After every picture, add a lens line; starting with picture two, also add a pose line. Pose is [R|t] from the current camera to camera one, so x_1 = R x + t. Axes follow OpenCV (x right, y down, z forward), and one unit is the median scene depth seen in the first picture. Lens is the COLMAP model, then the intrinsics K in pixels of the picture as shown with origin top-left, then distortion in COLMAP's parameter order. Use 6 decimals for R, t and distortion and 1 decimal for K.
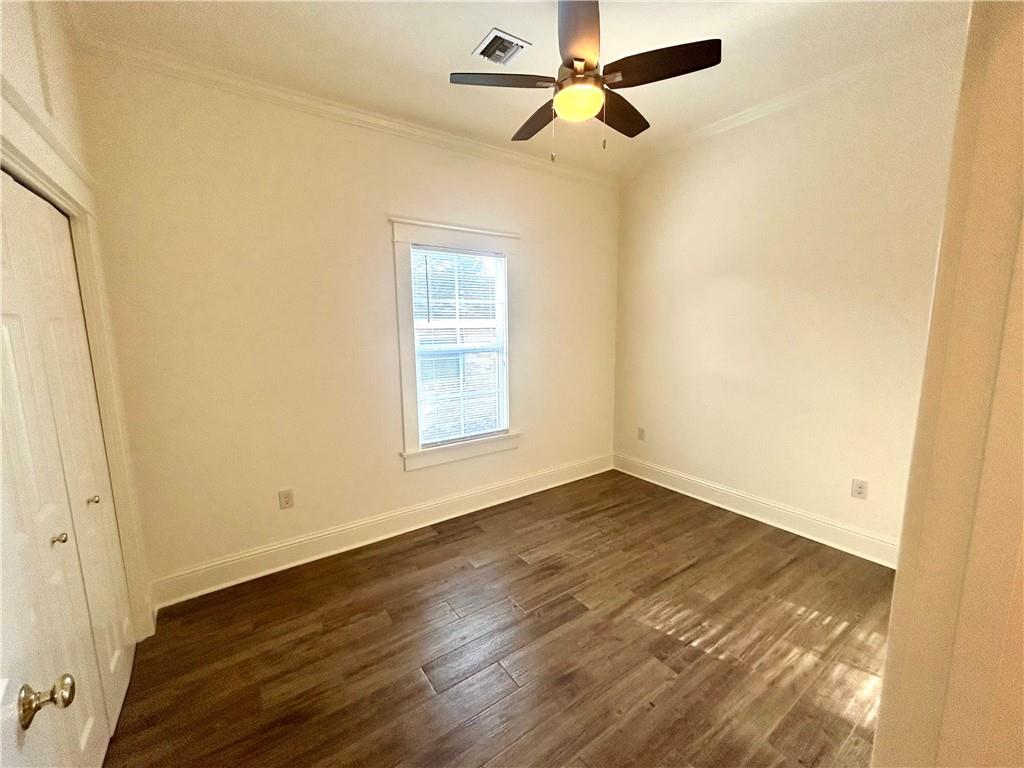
lens RADIAL K [[413.6, 0, 508.4], [0, 413.6, 383.0], [0, 0, 1]] dist [-0.003641, 0.001620]
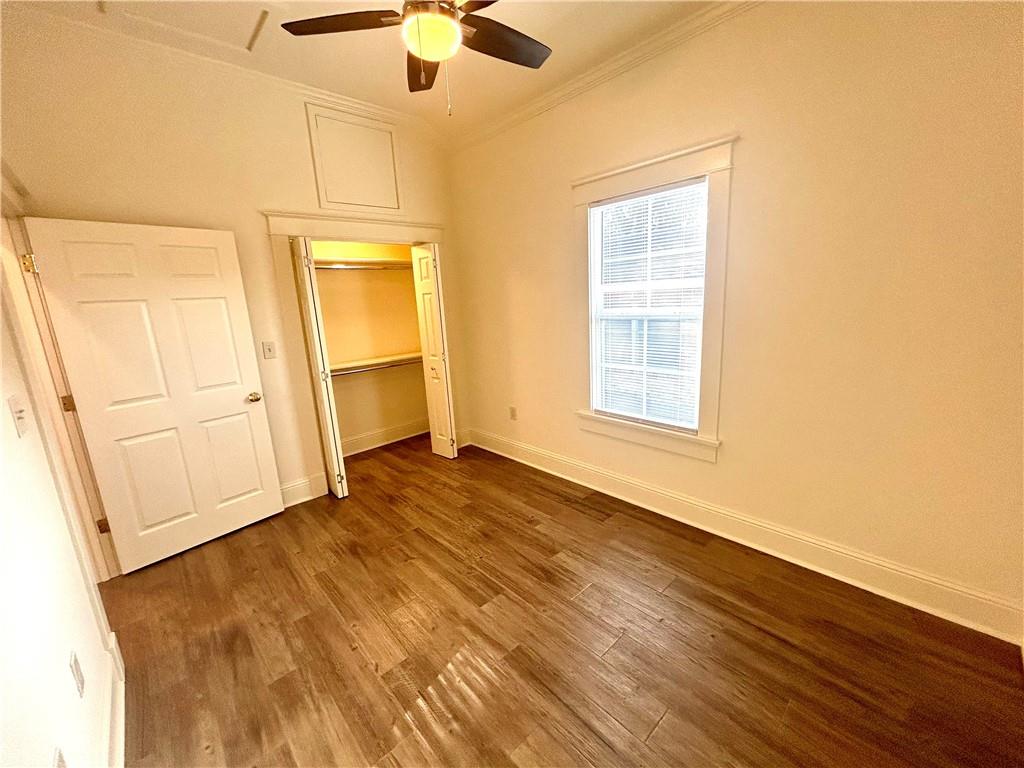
lens RADIAL K [[413.6, 0, 514.1], [0, 413.6, 382.1], [0, 0, 1]] dist [-0.003641, 0.001620]
pose [[0.142108, 0.206496, -0.968073, 0.857388], [-0.091065, 0.976578, 0.194942, -0.110622], [0.985653, 0.060455, 0.157585, 0.776061]]
